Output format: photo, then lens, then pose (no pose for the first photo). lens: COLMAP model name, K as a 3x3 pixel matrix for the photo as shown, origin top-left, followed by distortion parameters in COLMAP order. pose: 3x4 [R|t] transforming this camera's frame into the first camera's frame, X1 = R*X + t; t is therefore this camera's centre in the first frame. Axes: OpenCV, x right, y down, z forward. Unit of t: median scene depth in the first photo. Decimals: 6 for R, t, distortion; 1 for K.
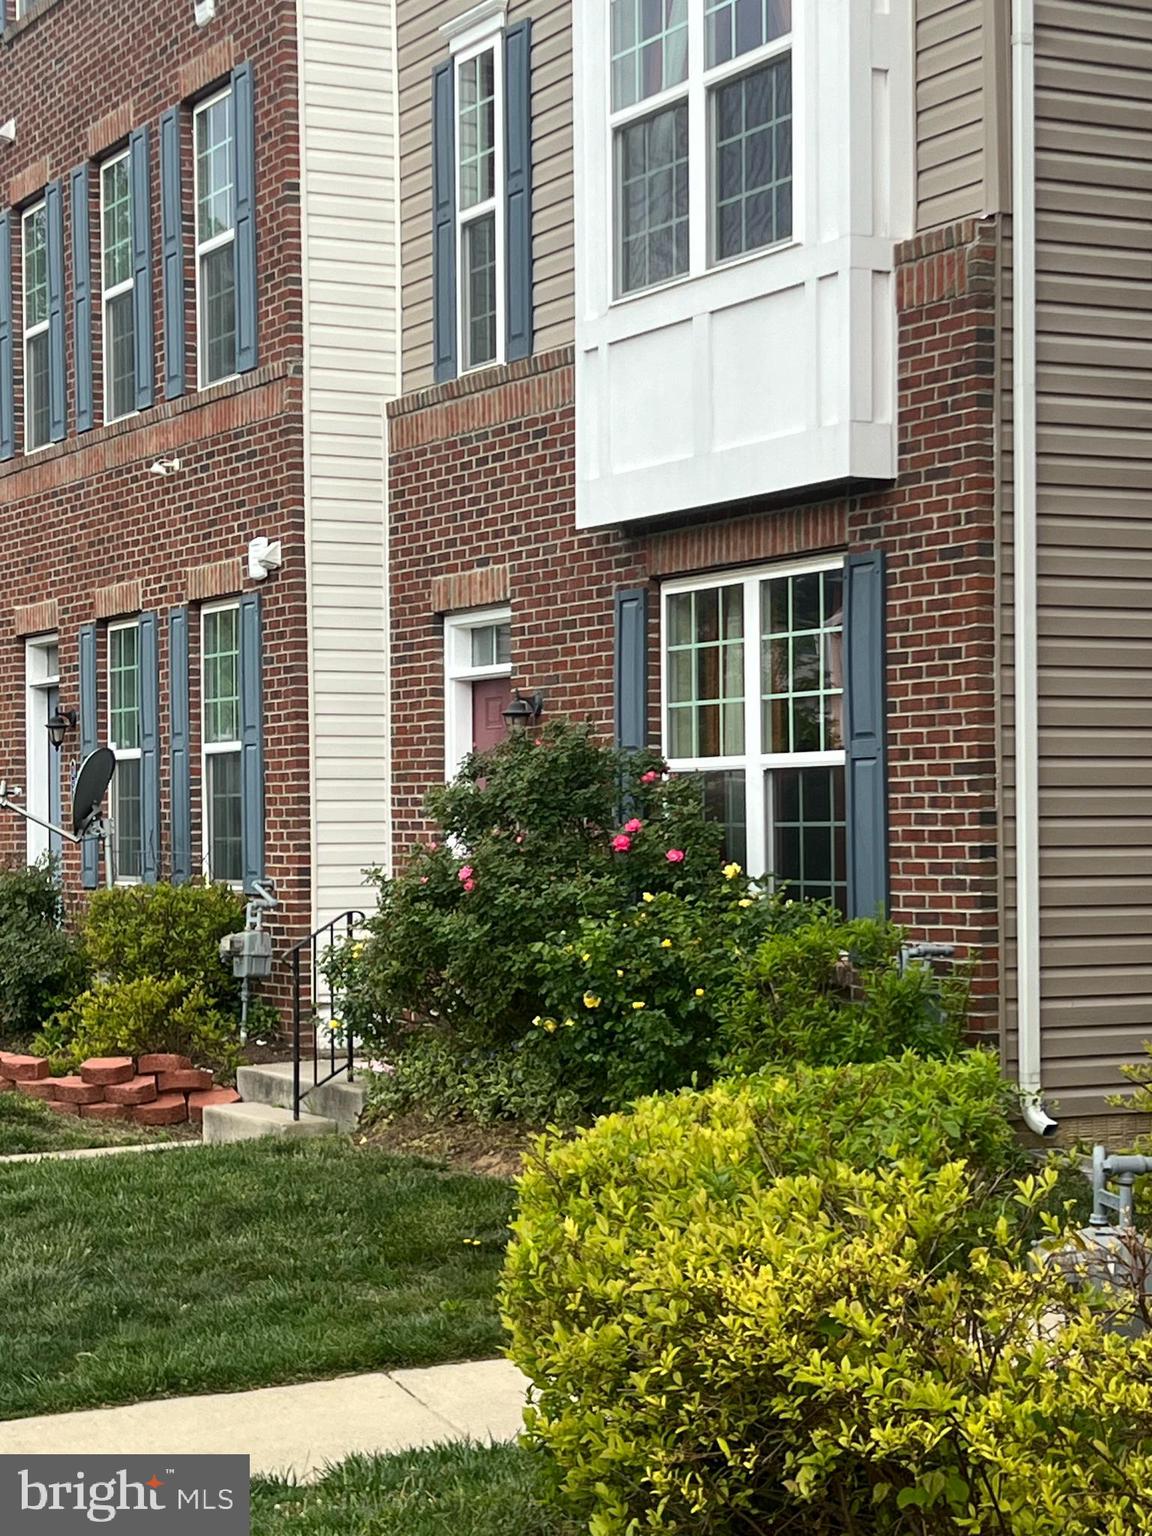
lens RADIAL K [[2977.6, 0, 576.6], [0, 2977.6, 782.1], [0, 0, 1]] dist [0.169653, 0.000000]
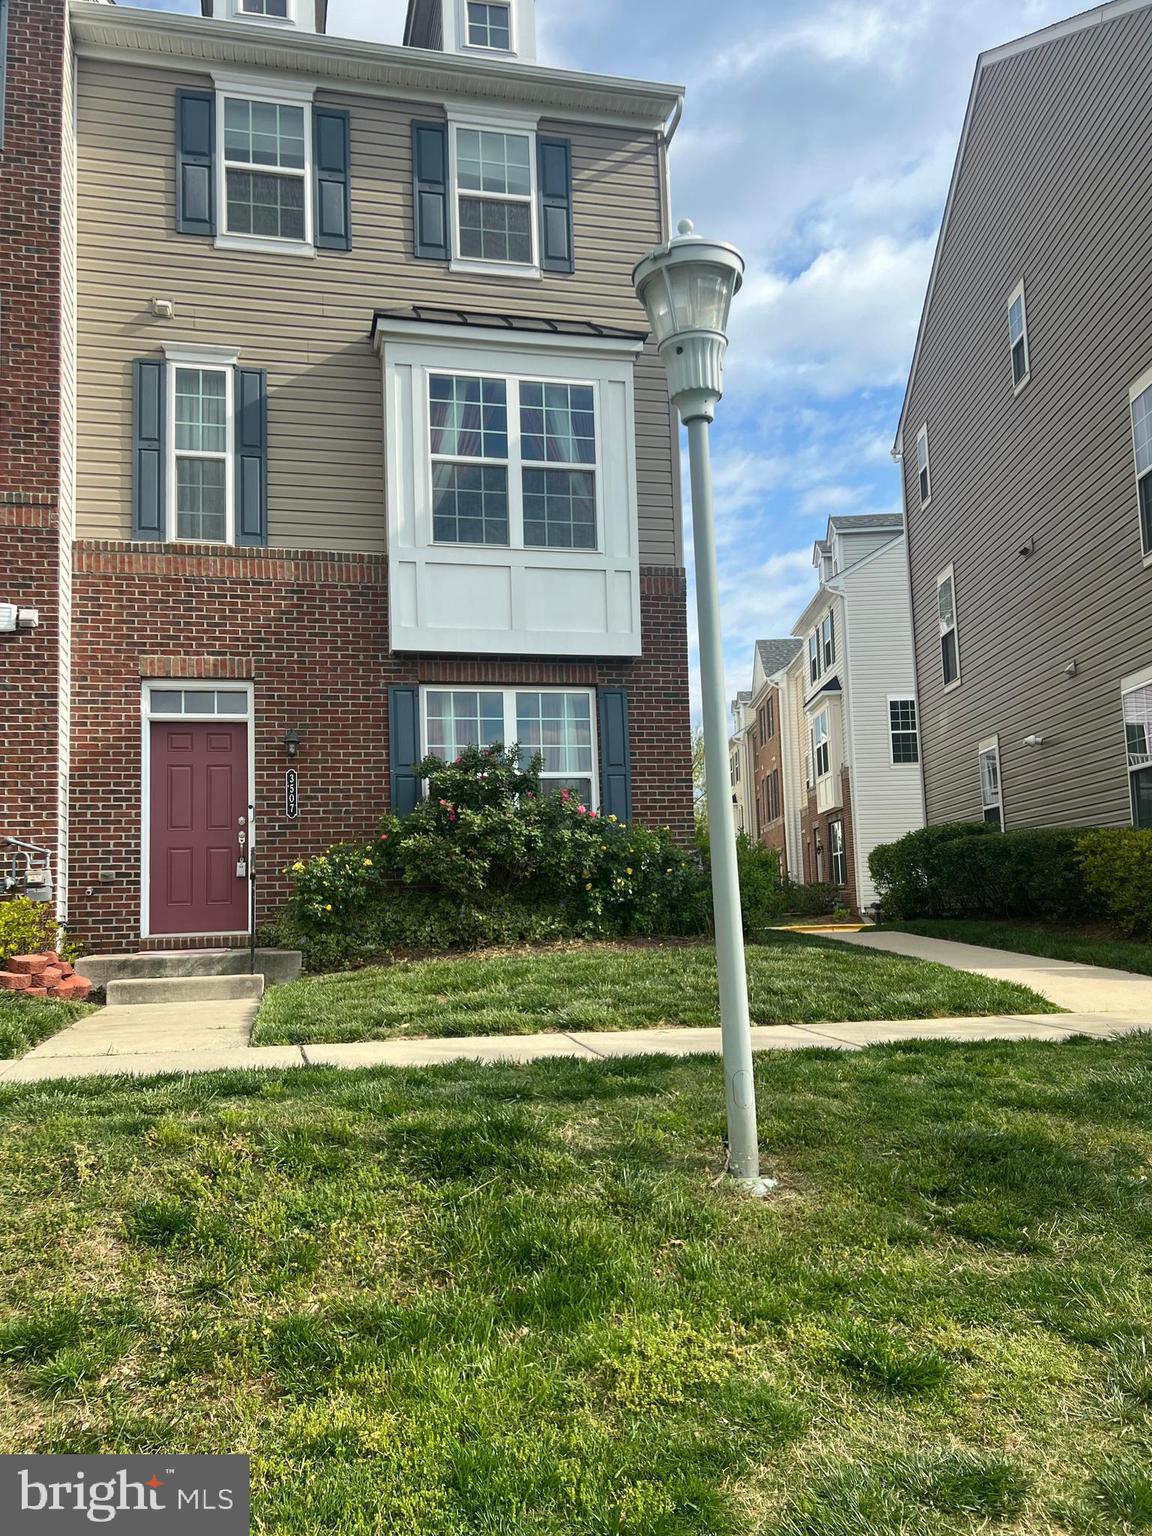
lens RADIAL K [[1251.1, 0, 597.1], [0, 1251.1, 784.2], [0, 0, 1]] dist [0.055793, -0.056671]
pose [[0.232167, 0.105681, 0.966918, -0.659751], [0.014921, 0.993576, -0.112178, 0.084216], [-0.972562, 0.040471, 0.229099, 0.609942]]
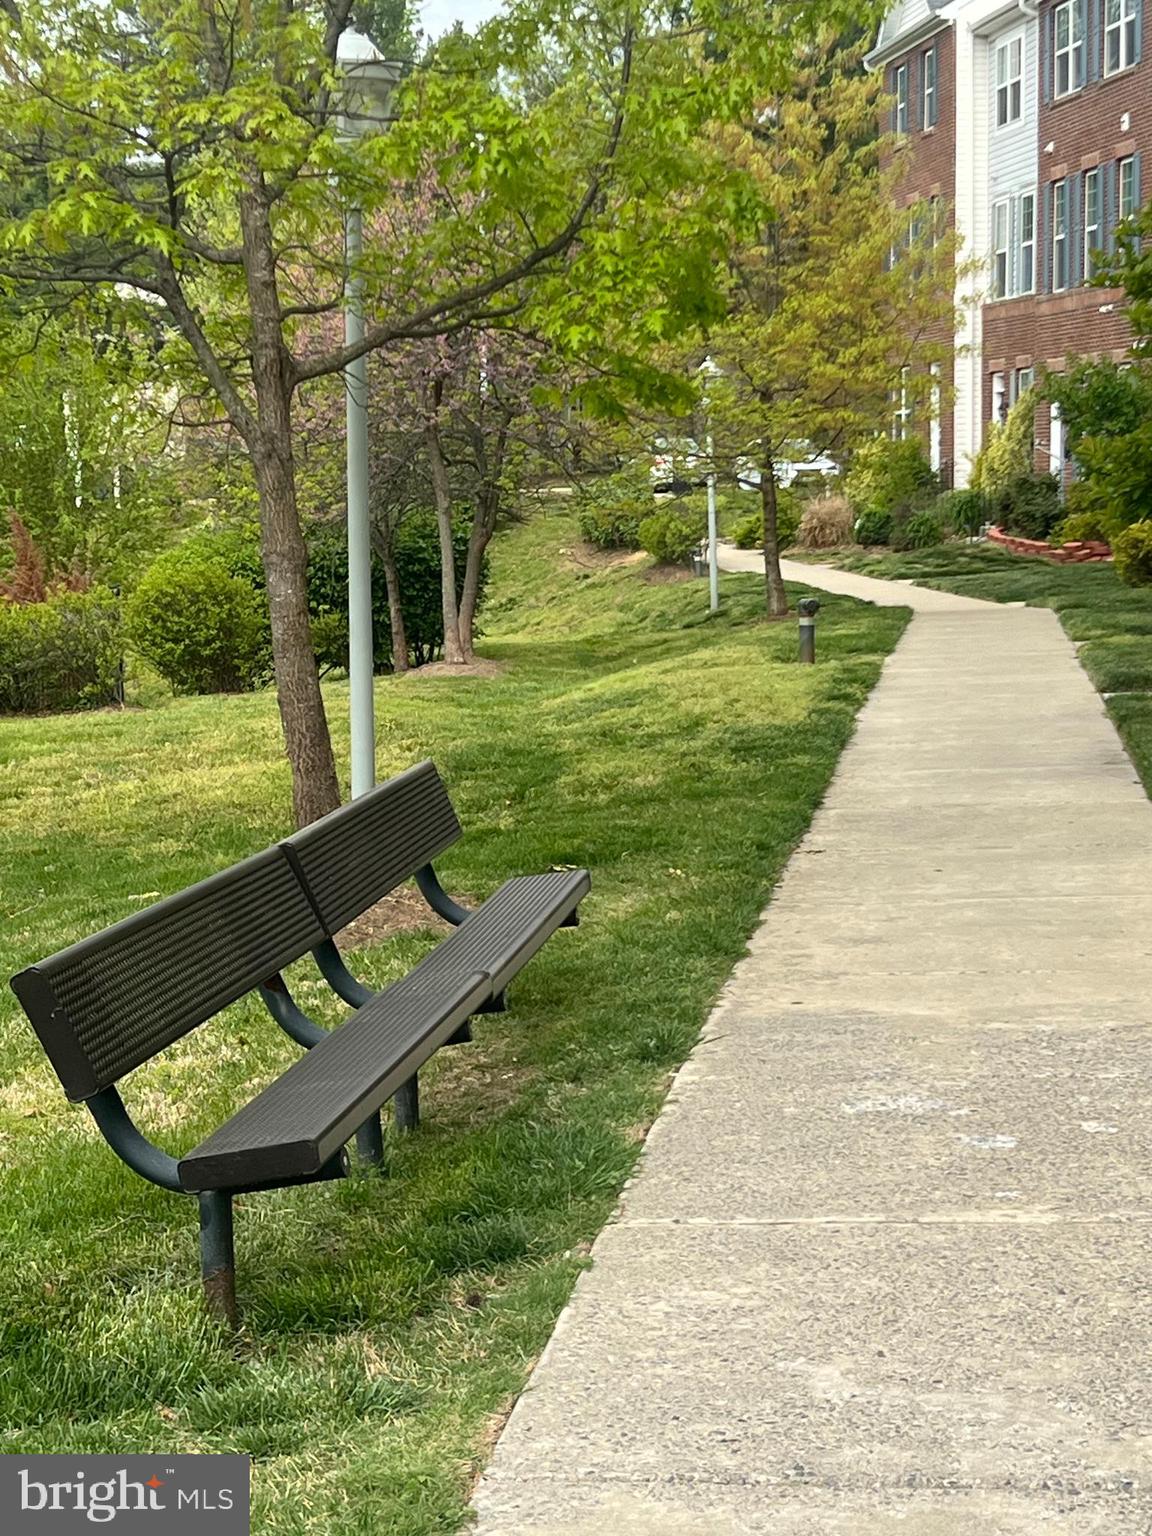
lens RADIAL K [[2977.6, 0, 579.2], [0, 2977.6, 761.8], [0, 0, 1]] dist [0.169653, 0.000000]
pose [[0.937036, 0.030563, -0.347893, 0.372329], [0.010447, 0.993264, 0.115400, -0.028087], [0.349077, -0.111768, 0.930405, -1.694630]]
